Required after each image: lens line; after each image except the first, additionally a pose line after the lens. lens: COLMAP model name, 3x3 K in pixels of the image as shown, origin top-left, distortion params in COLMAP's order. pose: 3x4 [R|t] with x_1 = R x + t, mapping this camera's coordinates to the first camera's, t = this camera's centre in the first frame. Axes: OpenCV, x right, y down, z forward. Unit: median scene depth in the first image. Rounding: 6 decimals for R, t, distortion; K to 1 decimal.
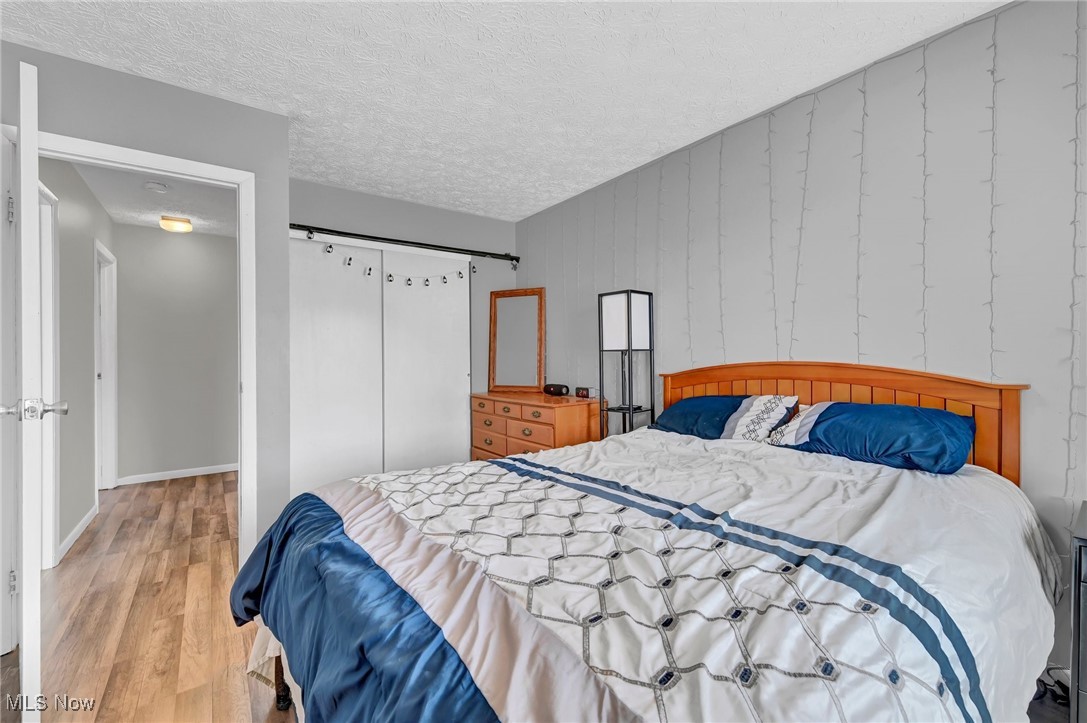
lens RADIAL K [[451.3, 0, 541.4], [0, 451.3, 358.5], [0, 0, 1]] dist [-0.004816, -0.000166]
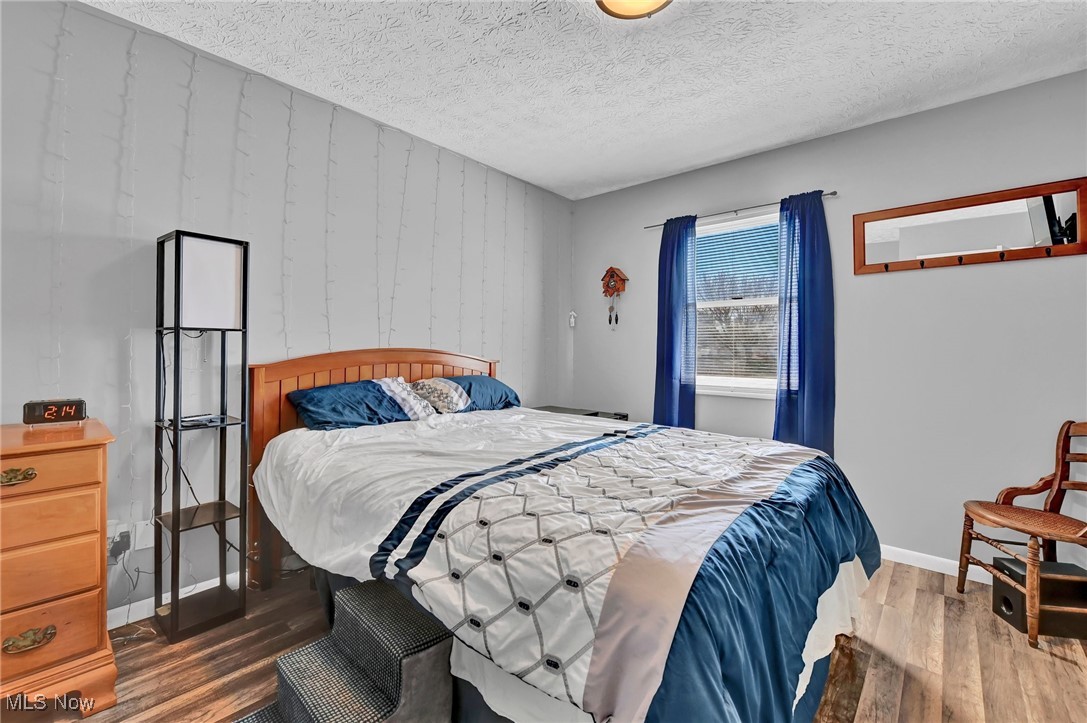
lens RADIAL K [[451.3, 0, 541.4], [0, 451.3, 358.5], [0, 0, 1]] dist [-0.004816, -0.000166]
pose [[-0.194895, -0.023400, 0.980545, -0.612534], [-0.012705, 0.999692, 0.021332, 0.002848], [-0.980742, -0.008300, -0.195132, 0.751415]]
